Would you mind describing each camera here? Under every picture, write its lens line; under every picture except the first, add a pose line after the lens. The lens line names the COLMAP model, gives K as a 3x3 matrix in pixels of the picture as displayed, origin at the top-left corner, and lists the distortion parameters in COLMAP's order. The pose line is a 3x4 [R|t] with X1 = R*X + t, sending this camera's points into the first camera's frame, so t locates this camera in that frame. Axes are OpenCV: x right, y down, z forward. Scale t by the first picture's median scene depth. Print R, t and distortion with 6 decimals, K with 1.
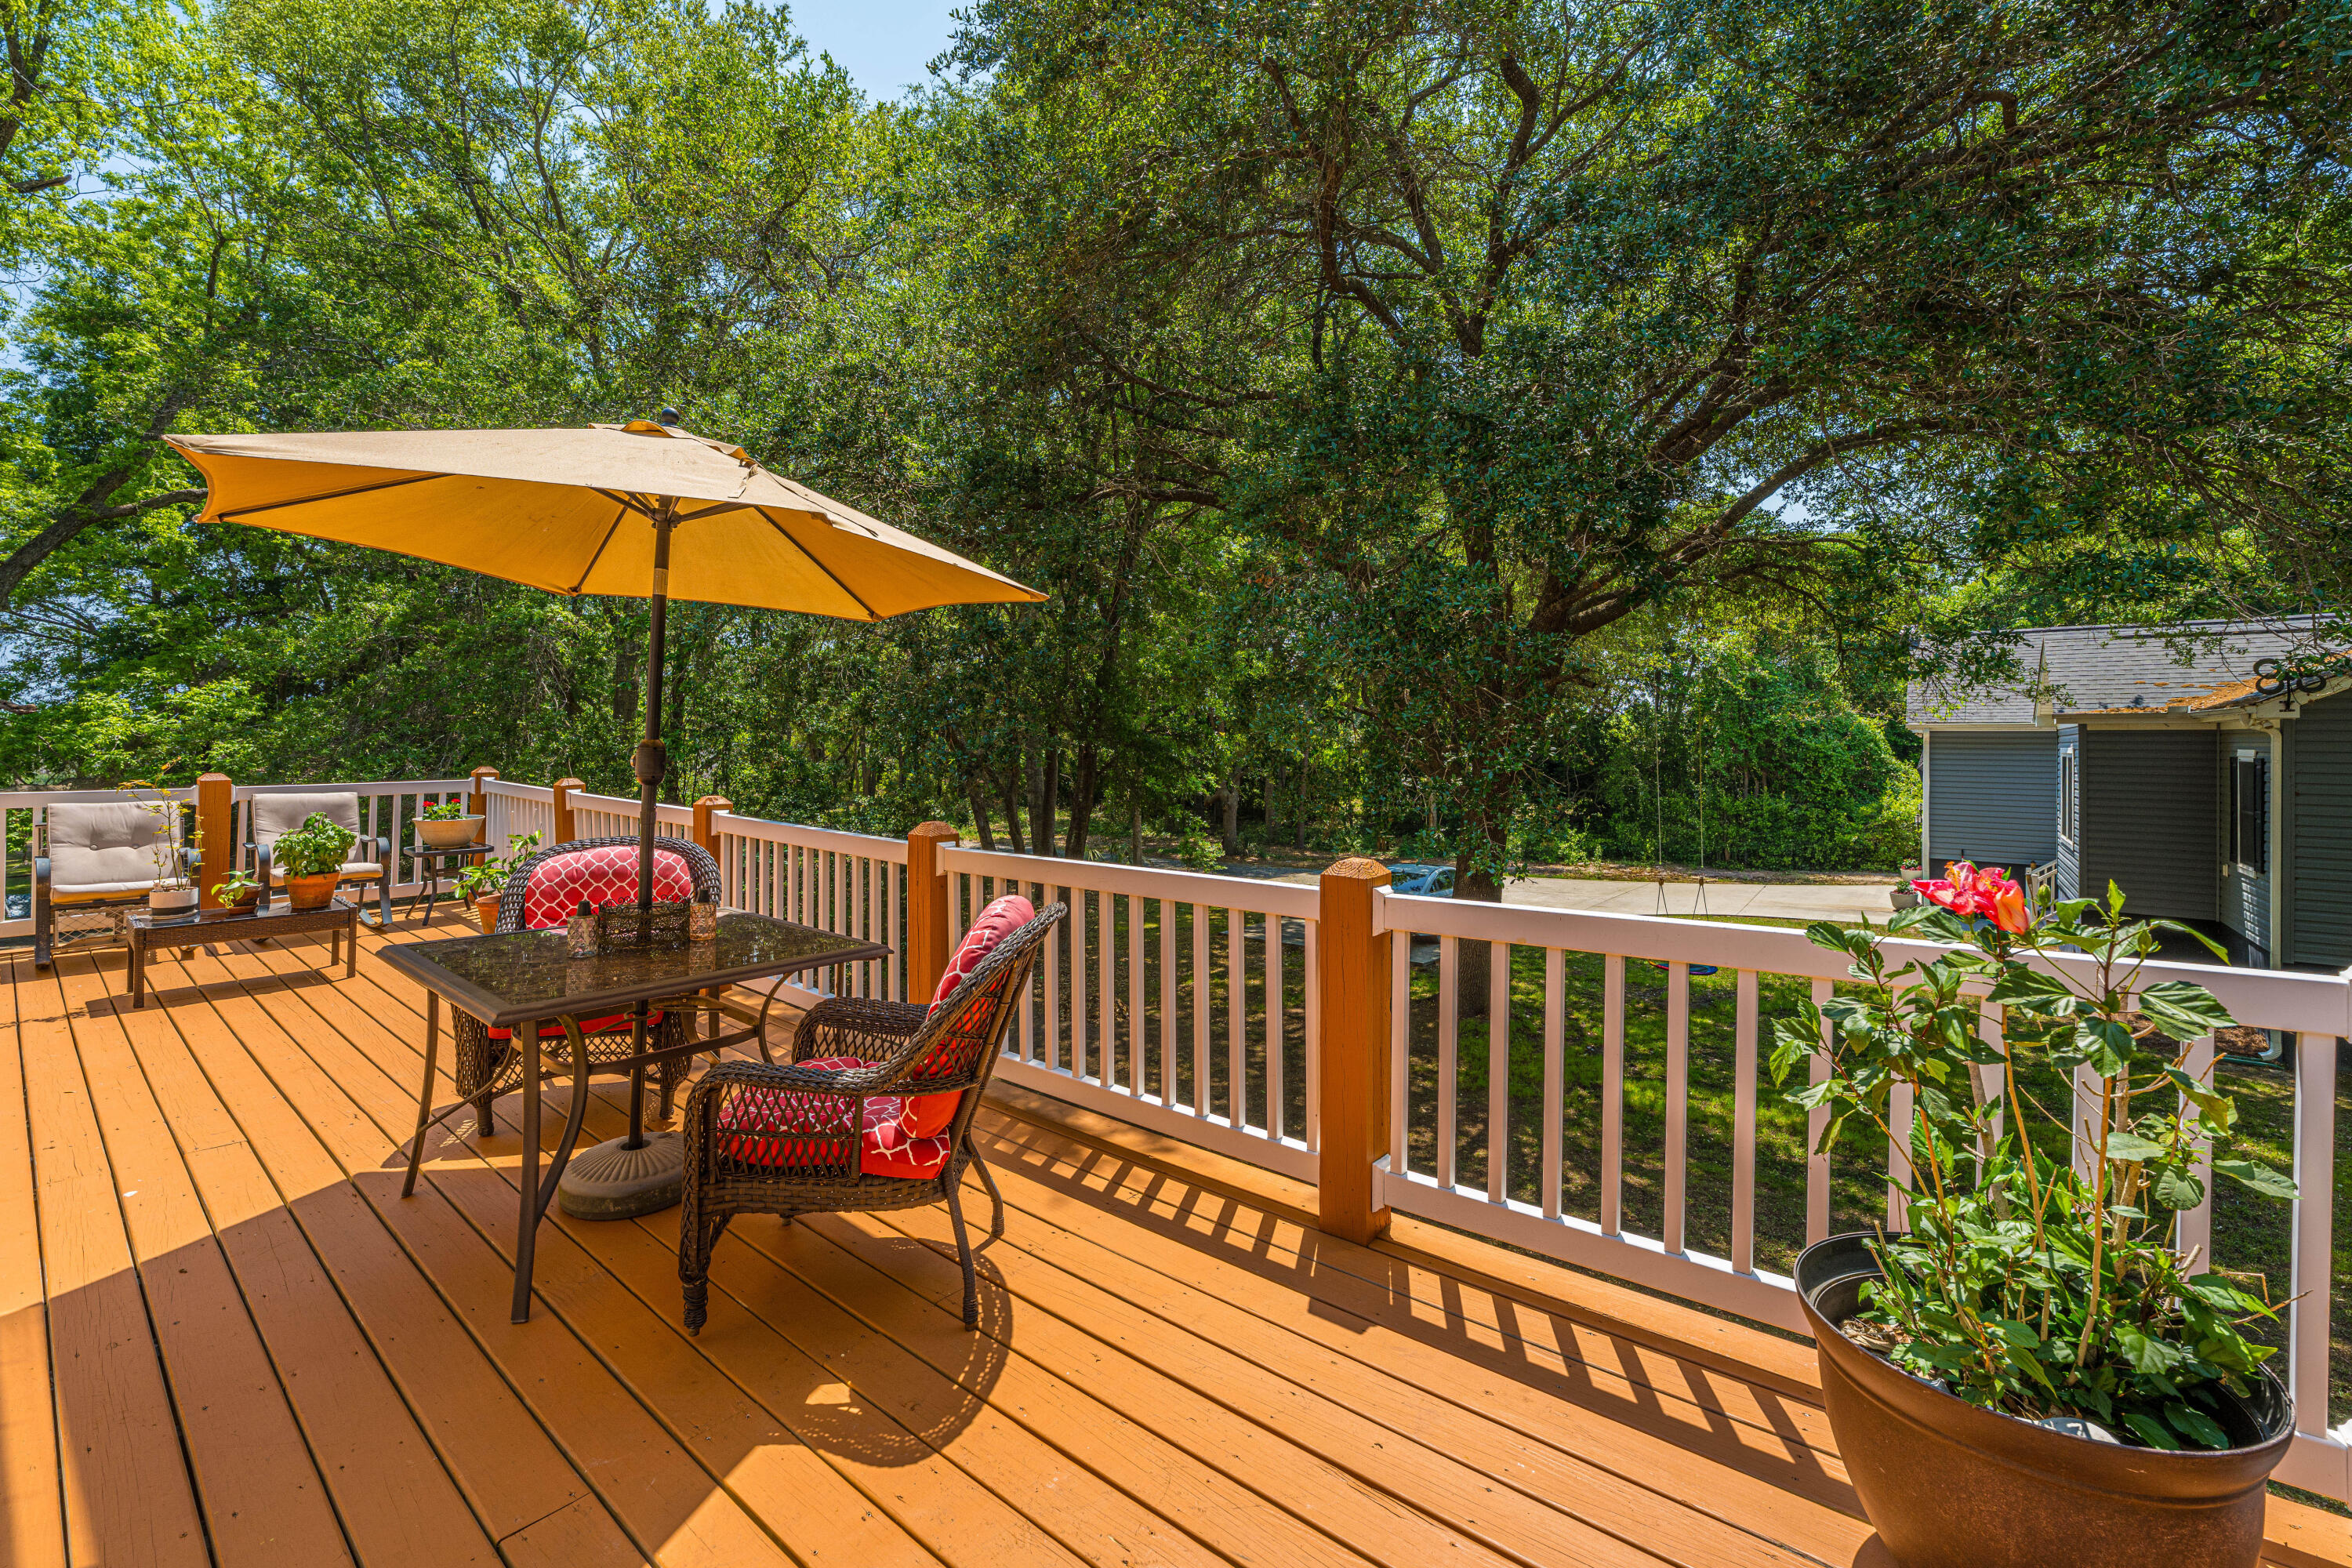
lens RADIAL K [[933.7, 0, 1205.6], [0, 933.7, 732.2], [0, 0, 1]] dist [-0.000753, 0.000505]
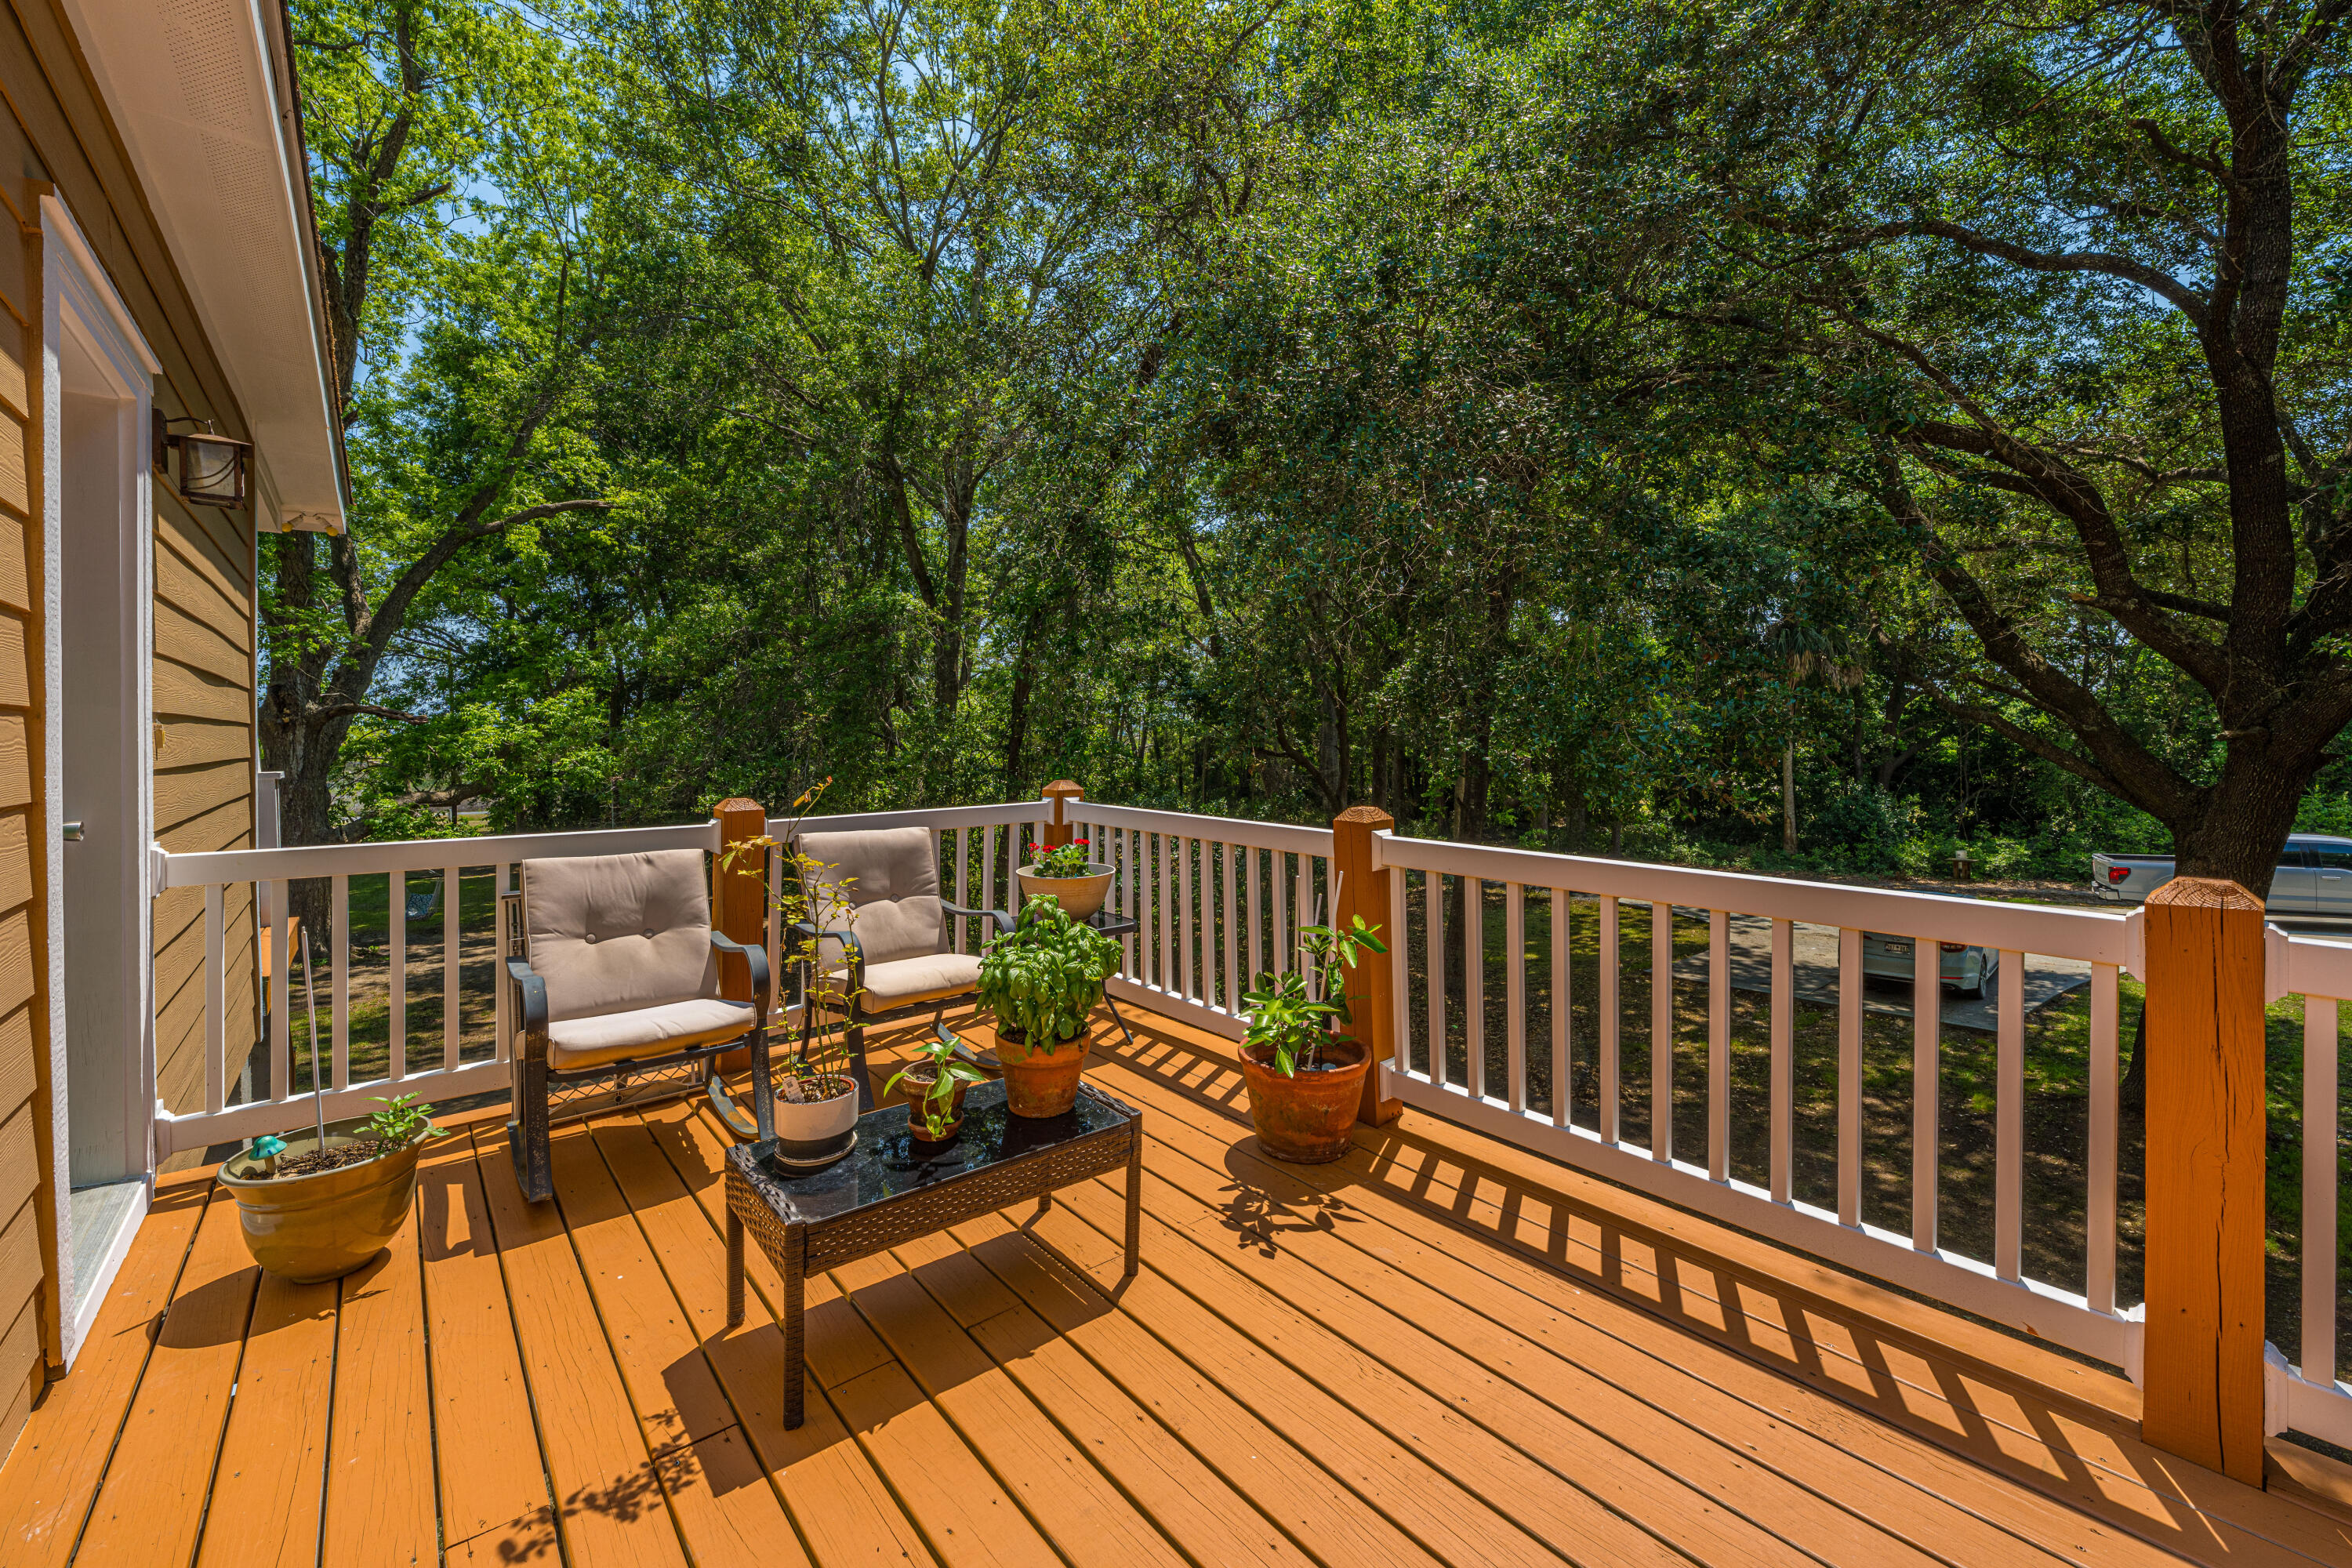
lens RADIAL K [[933.7, 0, 1219.5], [0, 933.7, 732.5], [0, 0, 1]] dist [-0.000753, 0.000505]
pose [[0.982663, -0.015200, -0.184777, -0.227816], [0.015724, 0.999875, 0.001373, 0.002503], [0.184733, -0.004255, 0.982780, 0.166425]]
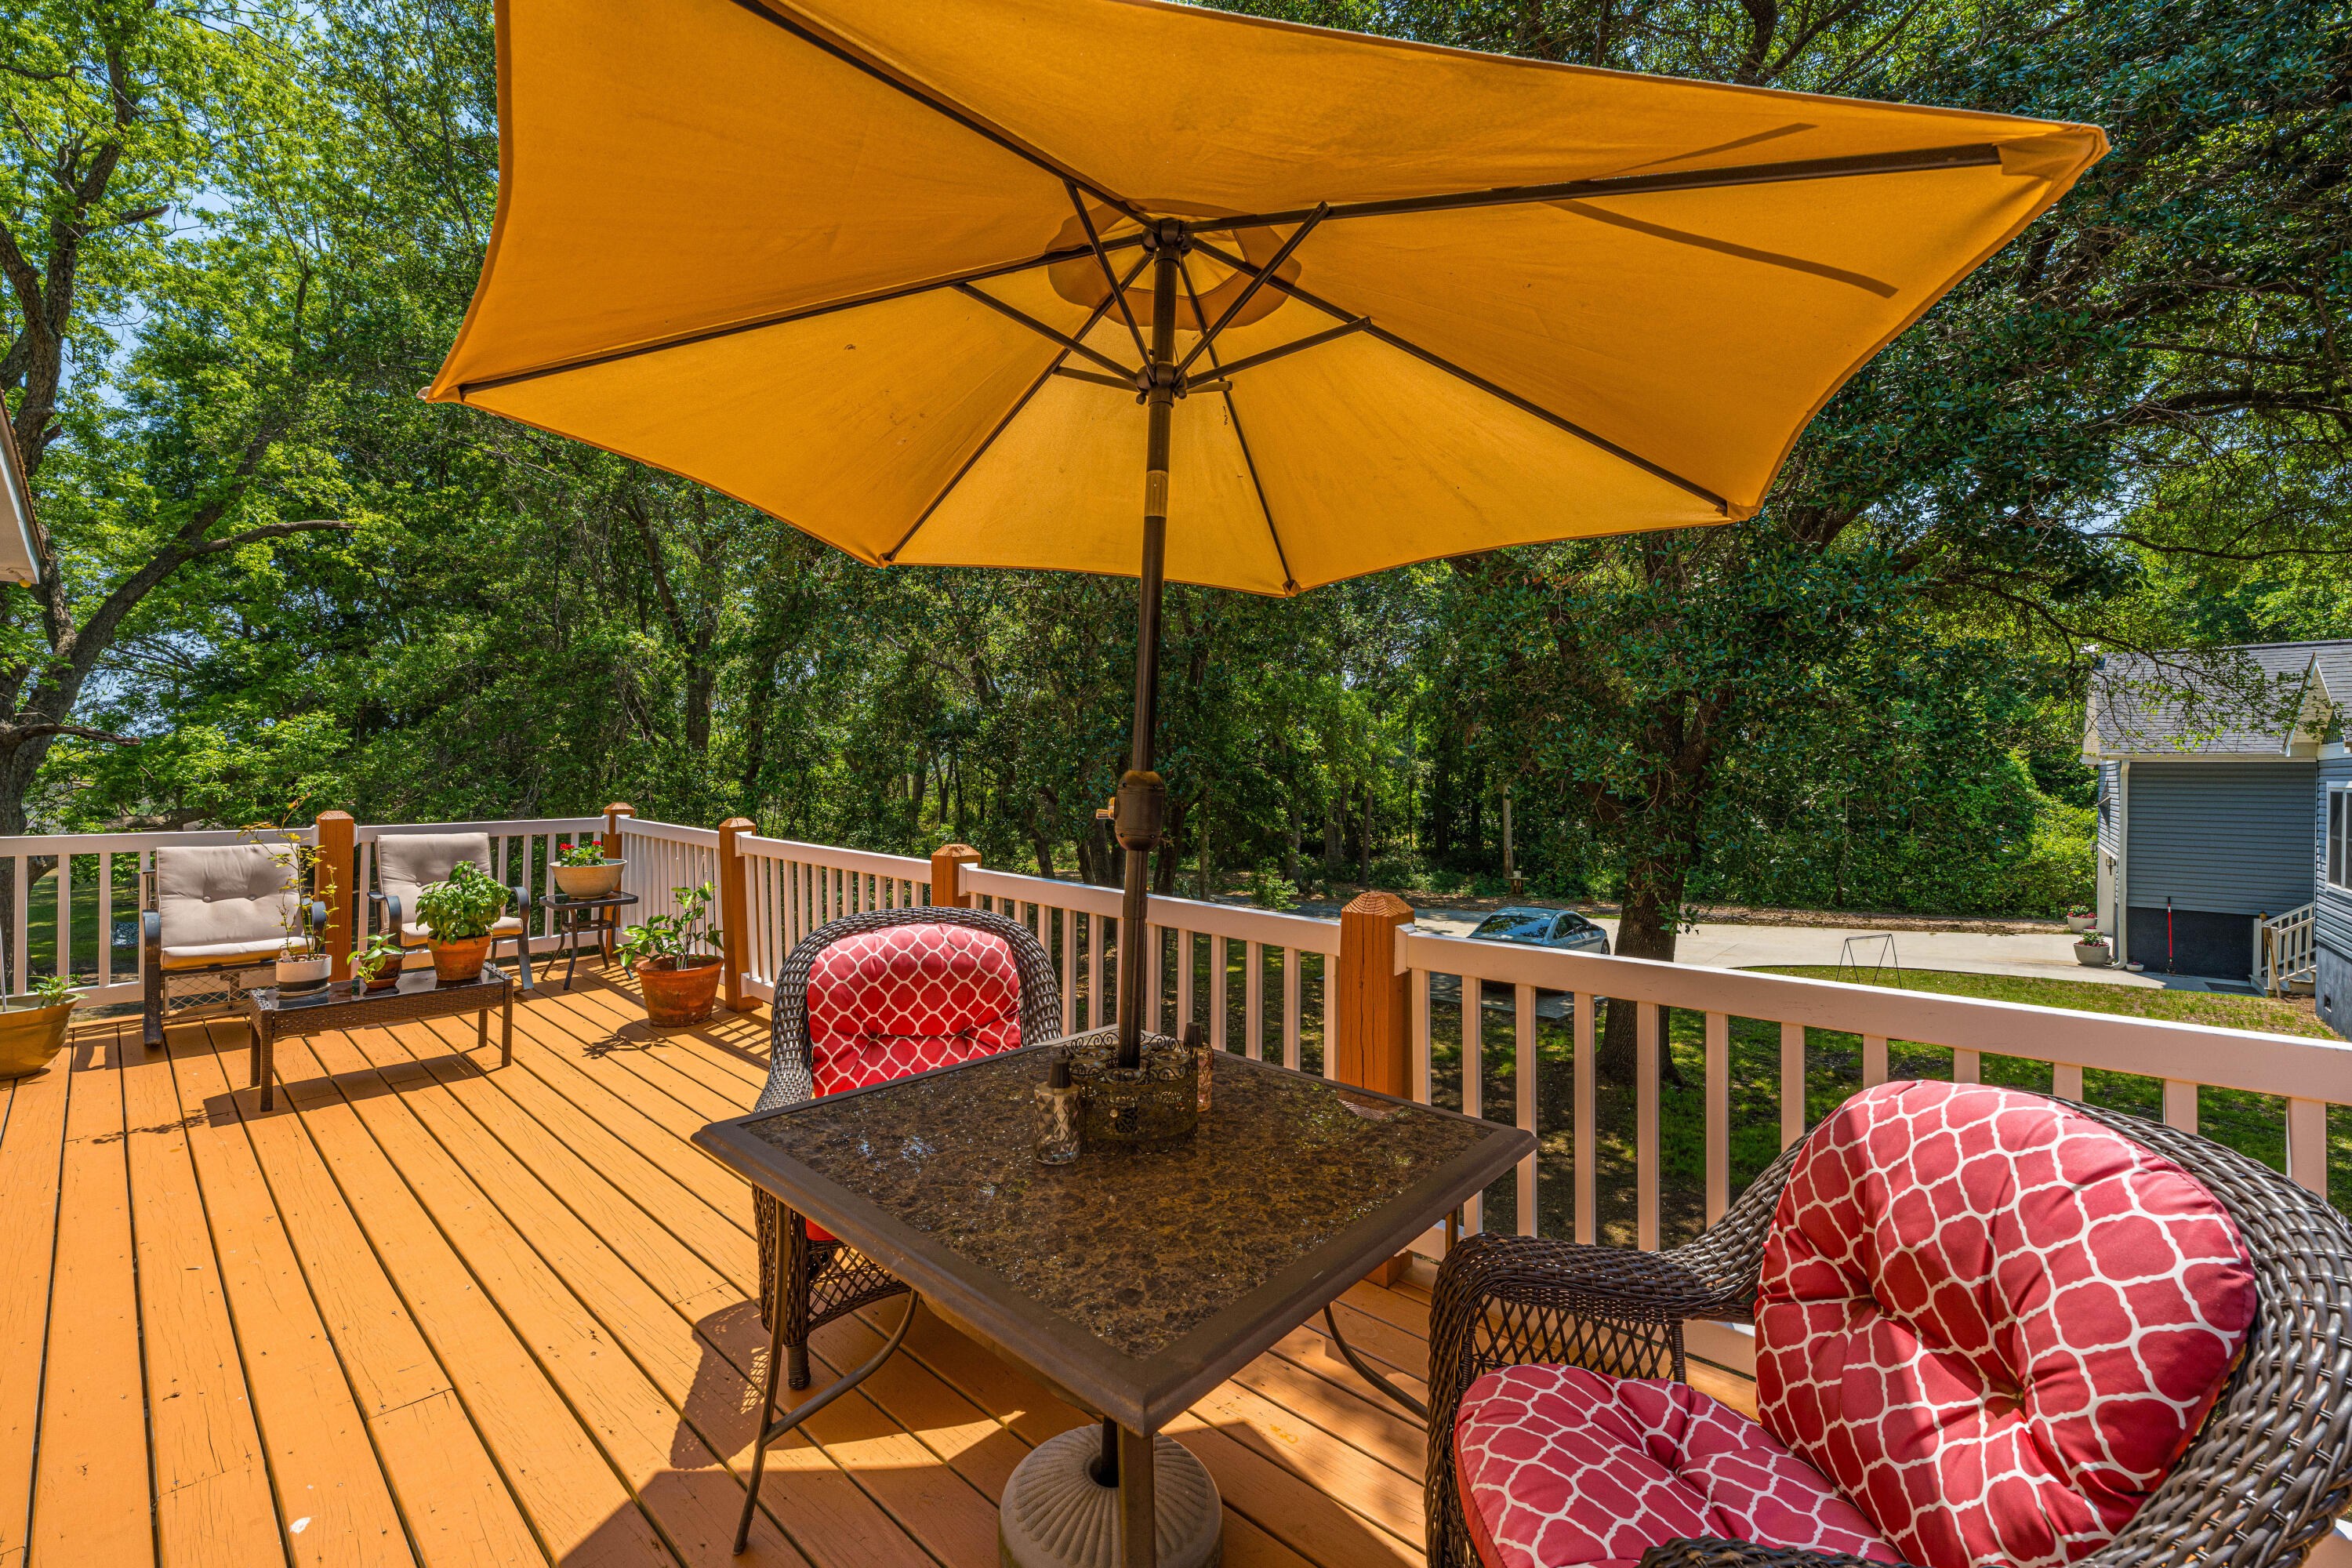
lens RADIAL K [[933.7, 0, 1167.0], [0, 933.7, 772.3], [0, 0, 1]] dist [-0.000753, 0.000505]
pose [[0.997971, 0.000774, -0.063668, -0.084998], [-0.000247, 0.999966, 0.008284, 0.000526], [0.063672, -0.008251, 0.997937, 0.067087]]
